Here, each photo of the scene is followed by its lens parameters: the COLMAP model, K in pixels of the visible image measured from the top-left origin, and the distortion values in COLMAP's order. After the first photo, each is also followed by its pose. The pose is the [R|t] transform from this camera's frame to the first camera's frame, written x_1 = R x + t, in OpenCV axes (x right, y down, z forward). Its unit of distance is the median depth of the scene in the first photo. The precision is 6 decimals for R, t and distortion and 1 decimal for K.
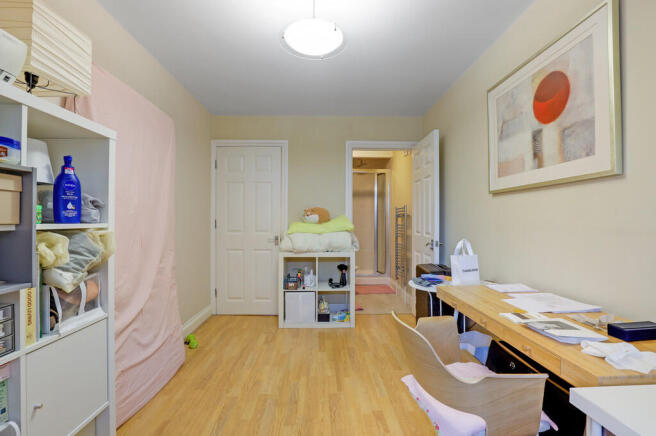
lens RADIAL K [[318.5, 0, 330.9], [0, 318.5, 221.2], [0, 0, 1]] dist [0.000906, 0.000909]
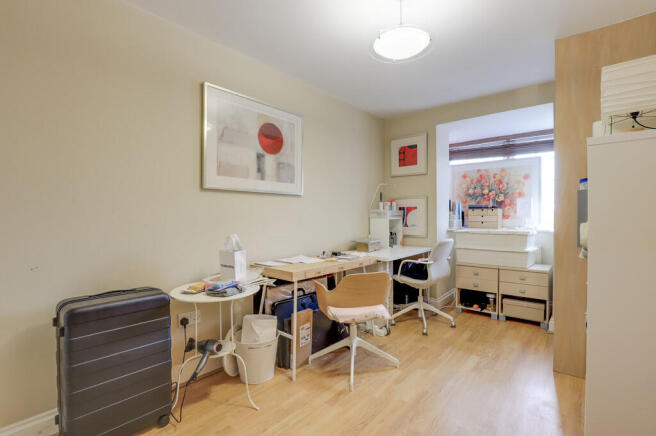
lens RADIAL K [[318.5, 0, 330.9], [0, 318.5, 221.2], [0, 0, 1]] dist [0.000906, 0.000909]
pose [[-0.727602, -0.010107, 0.685925, -0.635895], [0.001191, 0.999871, 0.015995, 0.000493], [-0.685998, 0.012455, -0.727496, 2.003385]]
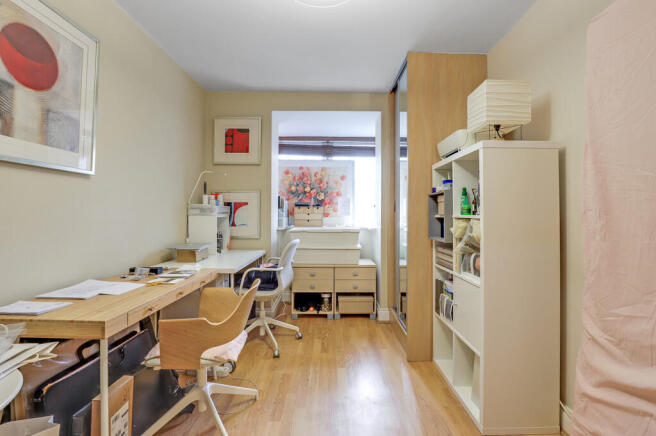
lens RADIAL K [[311.4, 0, 329.6], [0, 311.4, 211.2], [0, 0, 1]] dist [-0.018353, 0.000233]
pose [[-0.999094, -0.005630, 0.042175, -0.108696], [-0.006168, 0.999901, -0.012627, 0.008017], [-0.042100, -0.012876, -0.999030, 1.781421]]
